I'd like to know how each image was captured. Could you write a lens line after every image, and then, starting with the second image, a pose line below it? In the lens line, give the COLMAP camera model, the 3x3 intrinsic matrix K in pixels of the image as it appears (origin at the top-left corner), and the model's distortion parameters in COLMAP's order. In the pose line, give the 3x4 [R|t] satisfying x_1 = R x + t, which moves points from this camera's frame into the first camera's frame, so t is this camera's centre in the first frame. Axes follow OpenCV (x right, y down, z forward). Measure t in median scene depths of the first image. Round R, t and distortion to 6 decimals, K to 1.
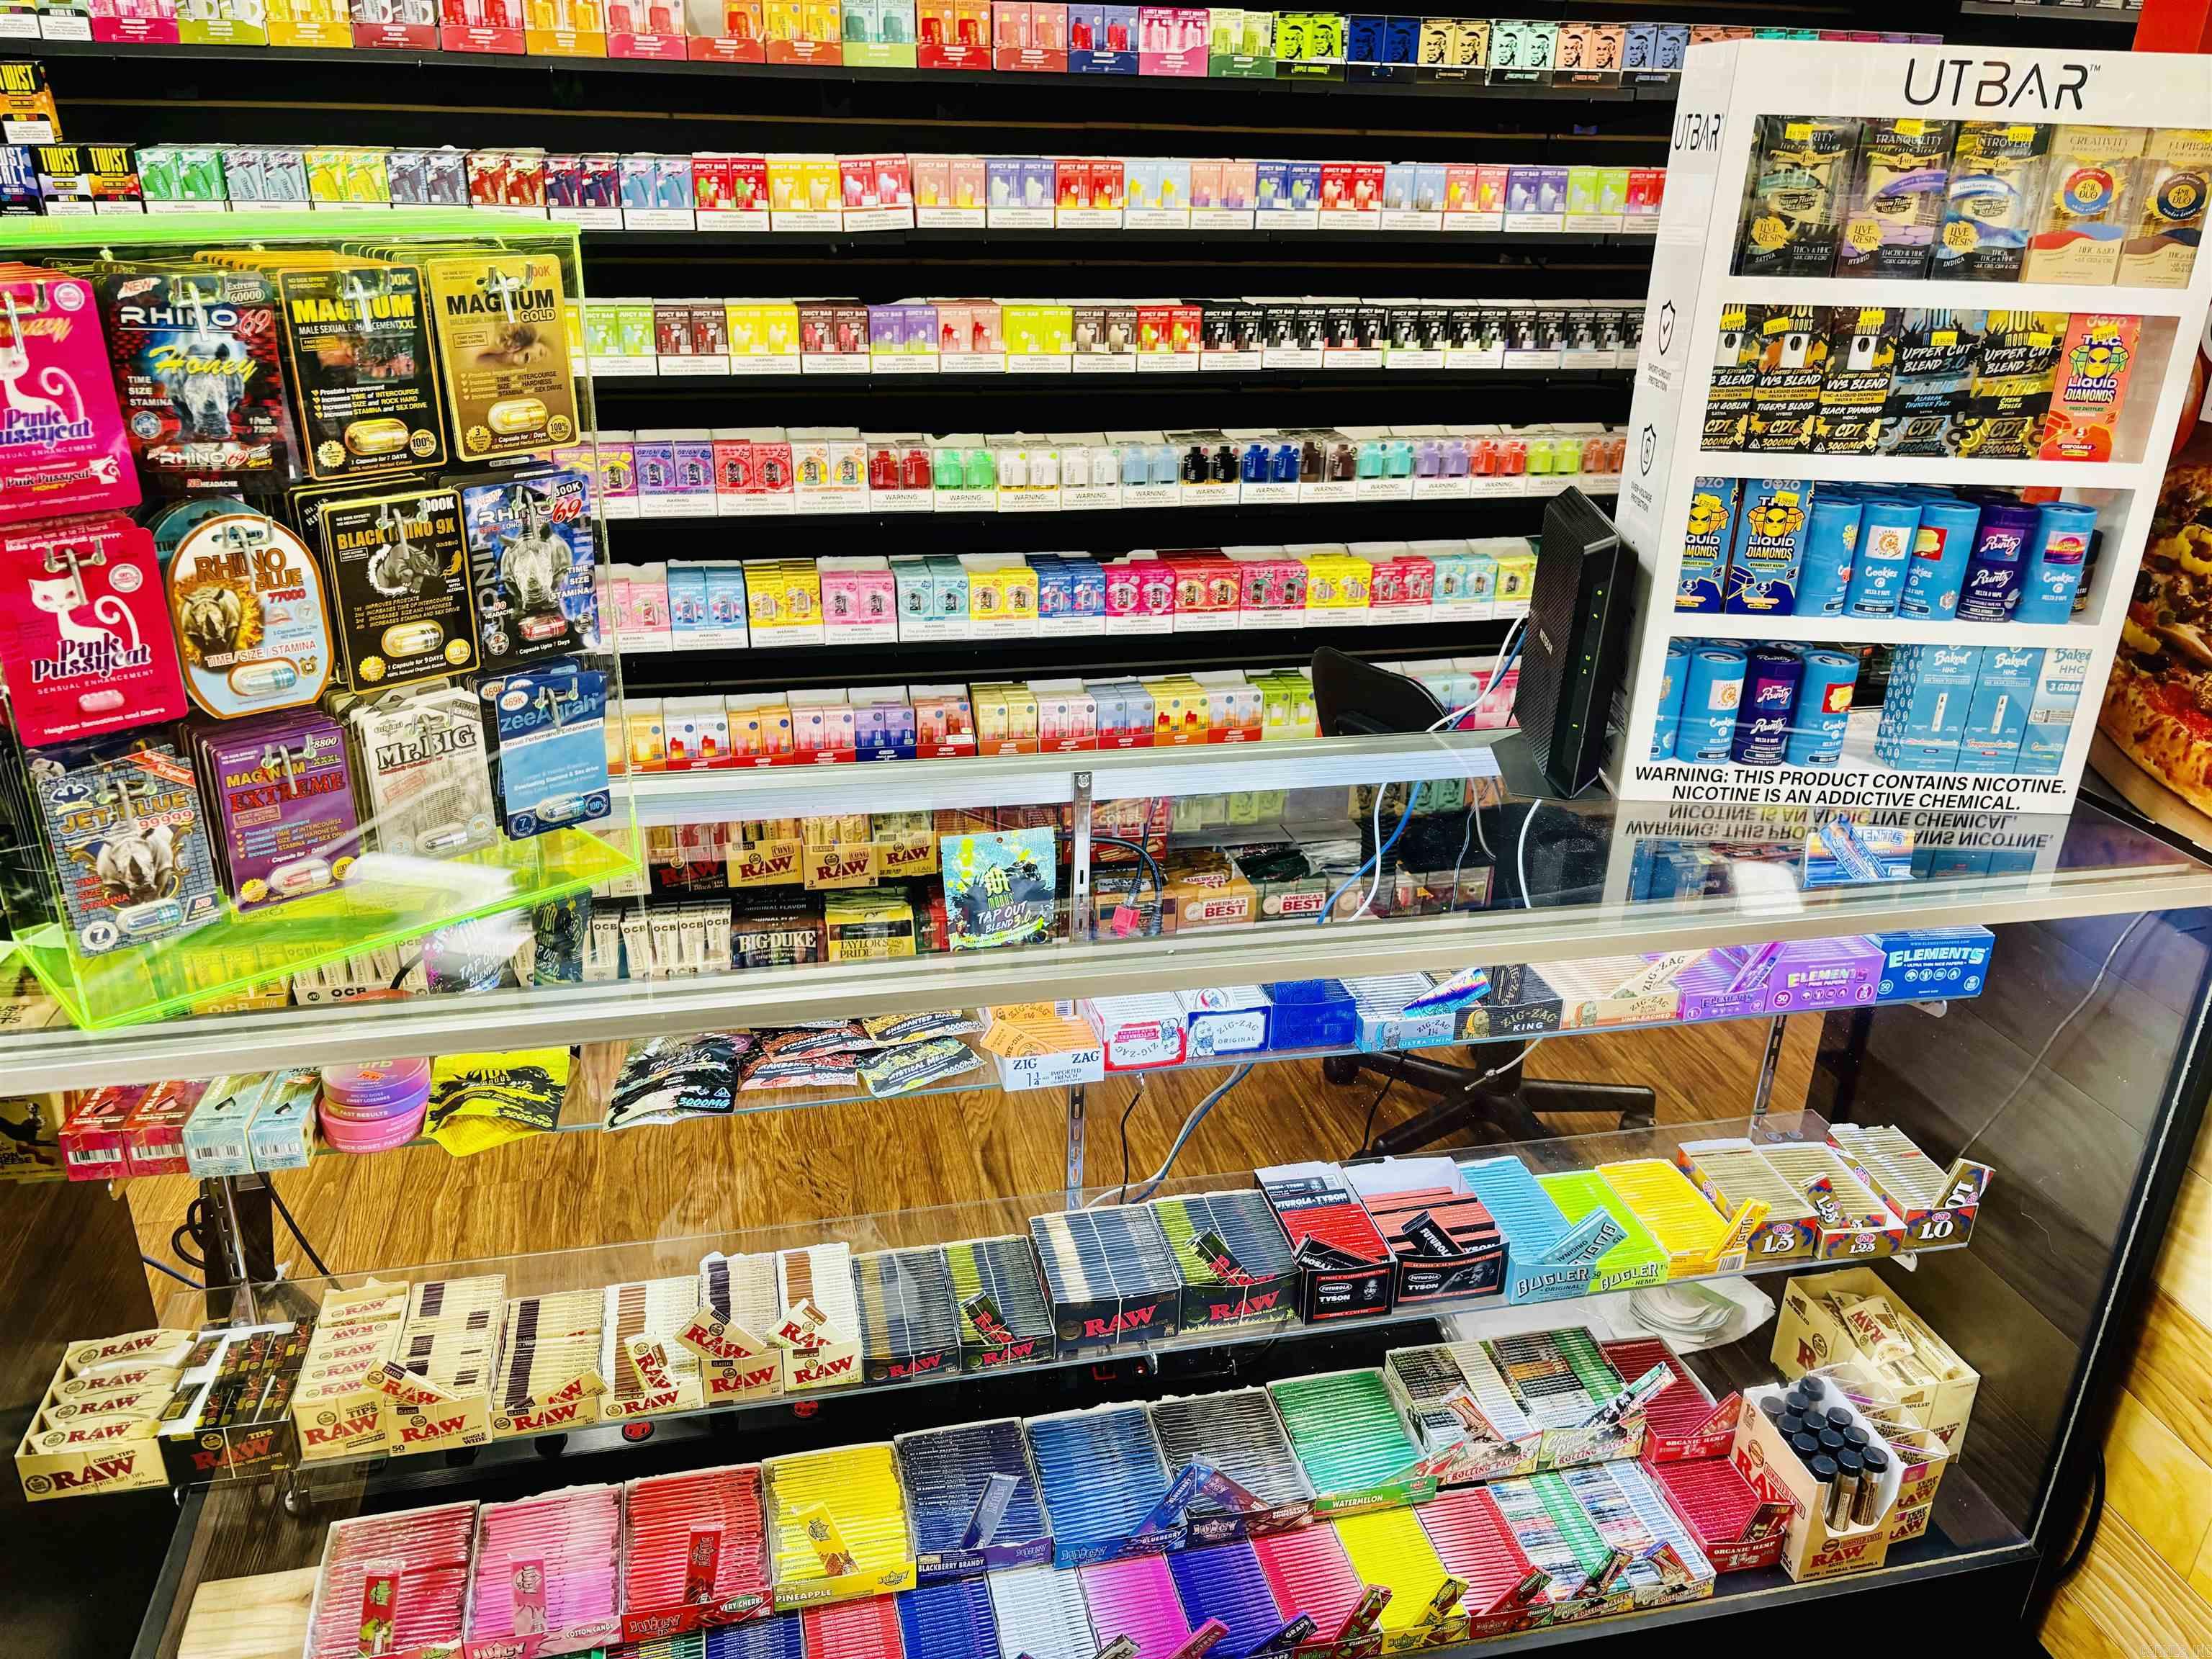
lens RADIAL K [[1693.6, 0, 1106.7], [0, 1693.6, 834.3], [0, 0, 1]] dist [0.010826, -0.001869]
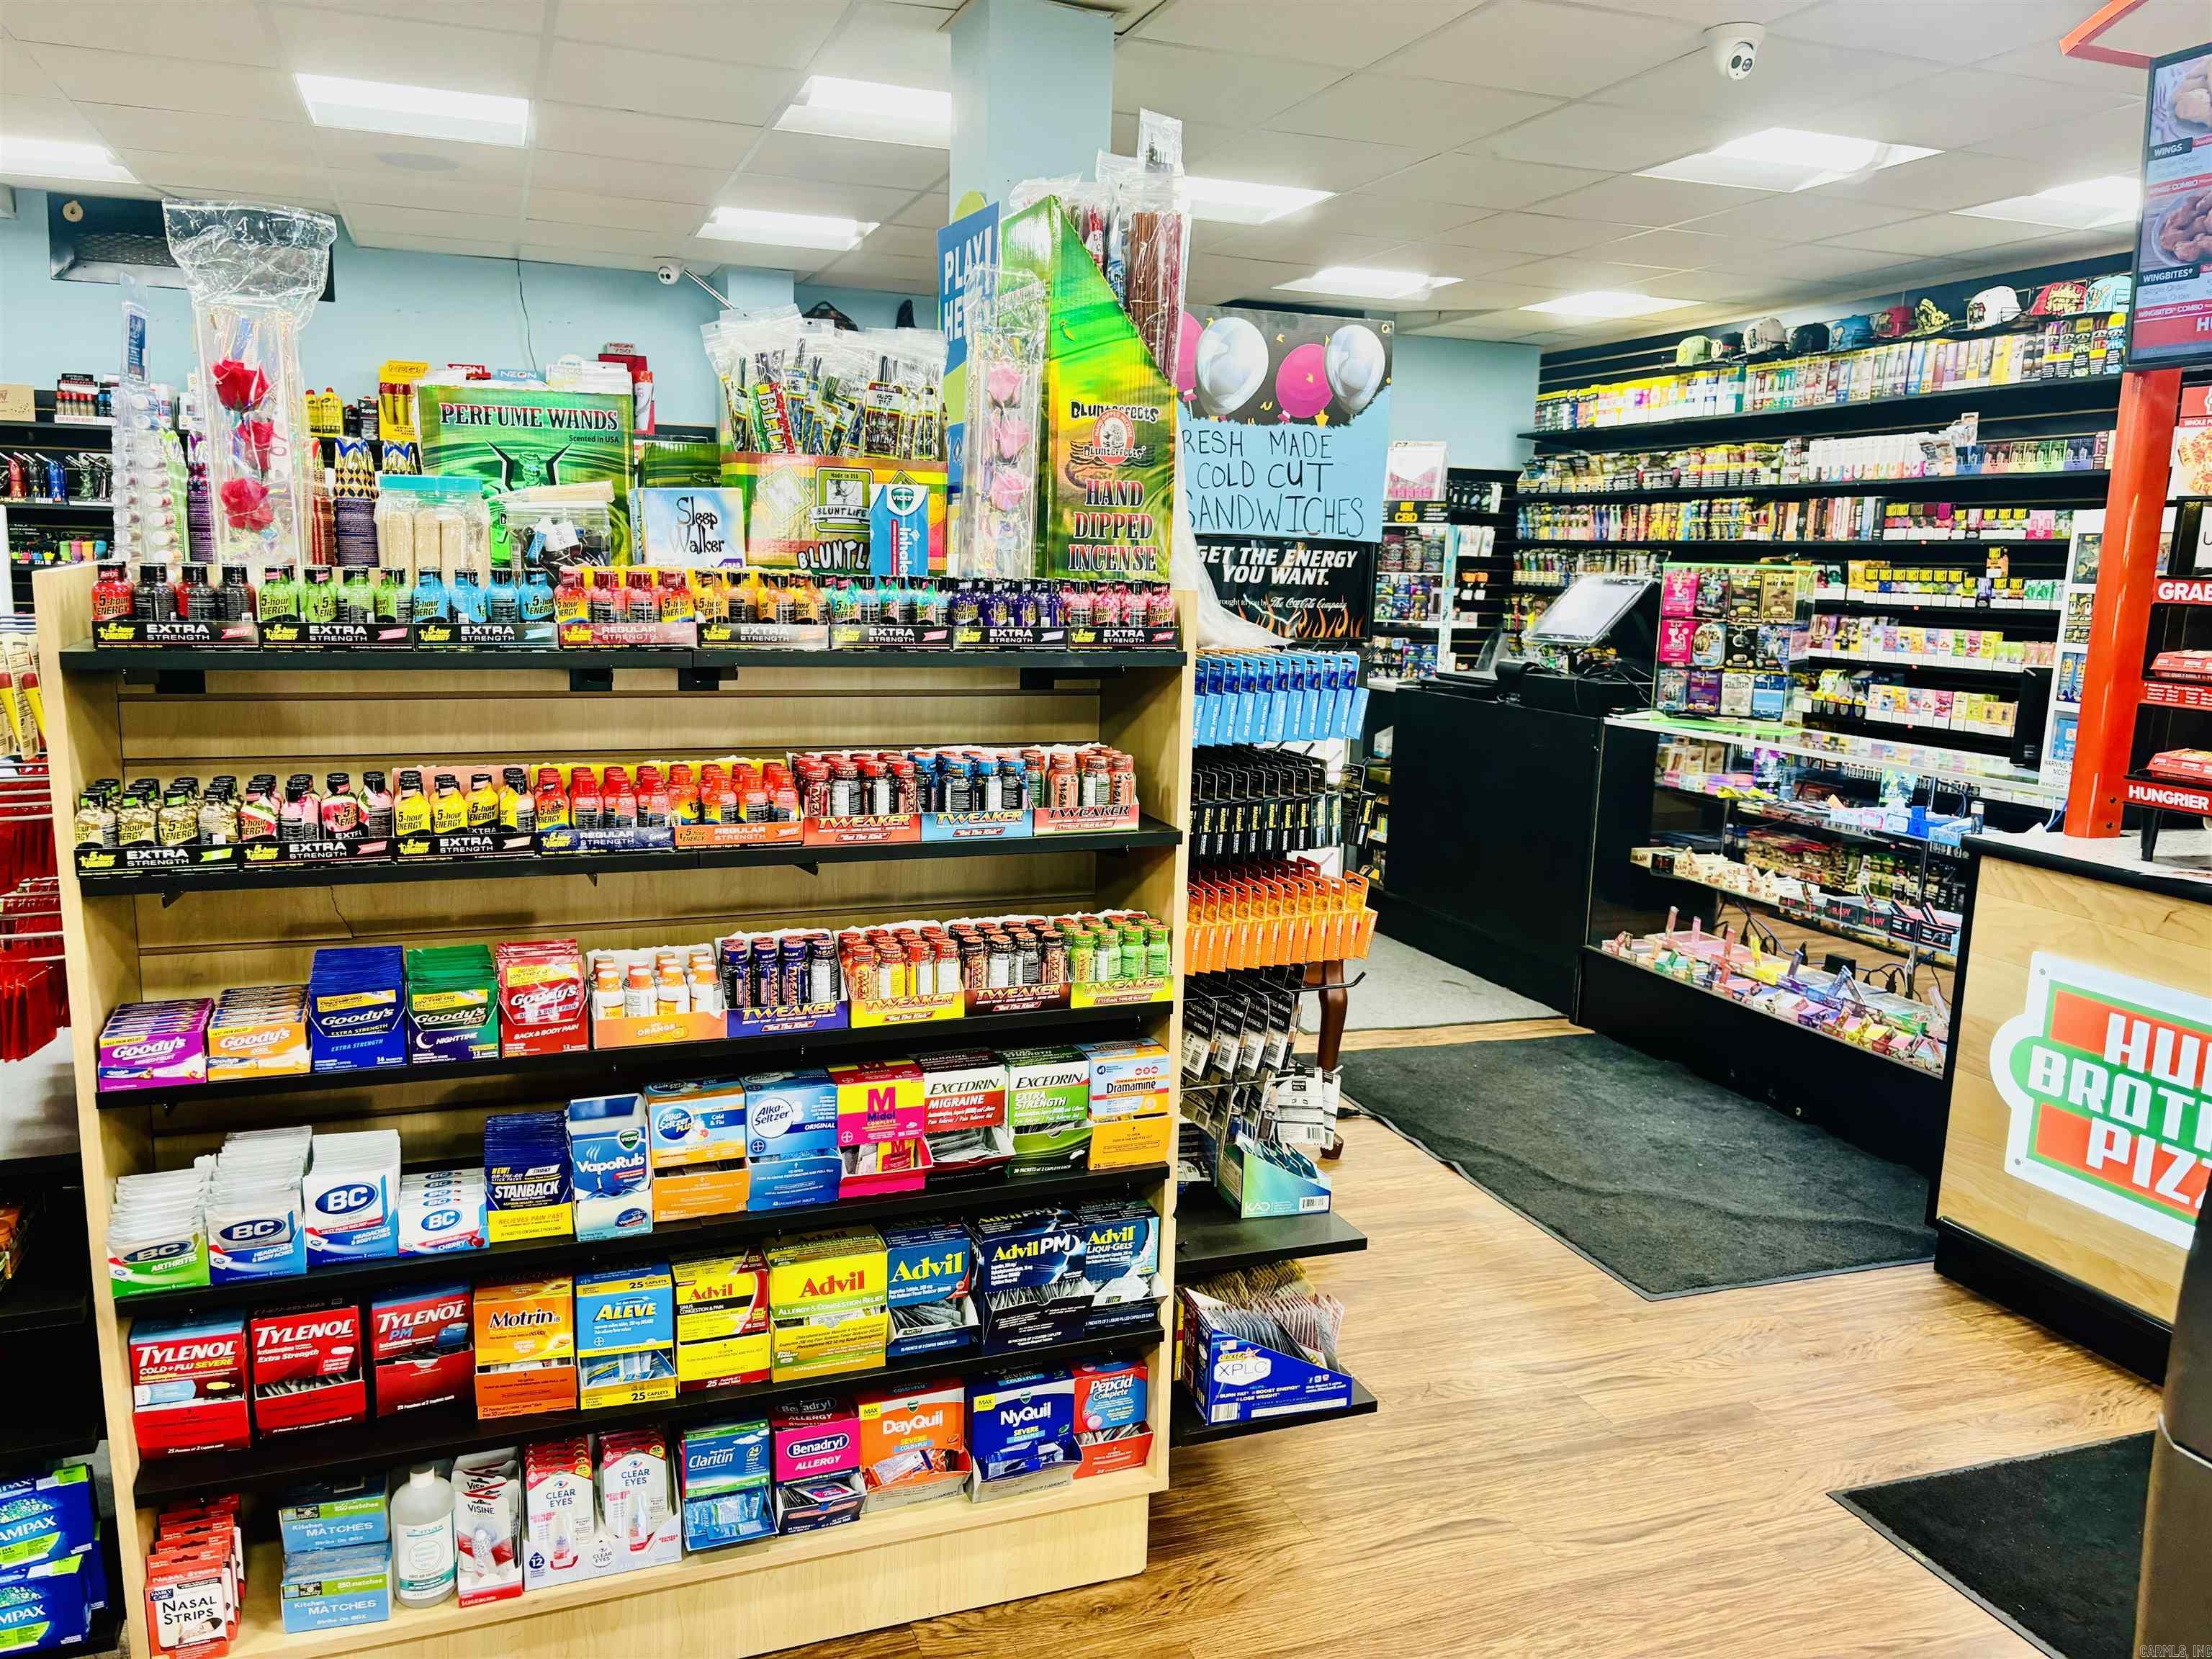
lens RADIAL K [[1693.6, 0, 1105.5], [0, 1693.6, 831.5], [0, 0, 1]] dist [0.010826, -0.001869]
pose [[0.128382, 0.132882, -0.982782, 3.695726], [-0.412103, 0.908520, 0.069008, 0.656257], [0.902047, 0.396148, 0.171399, -1.014036]]
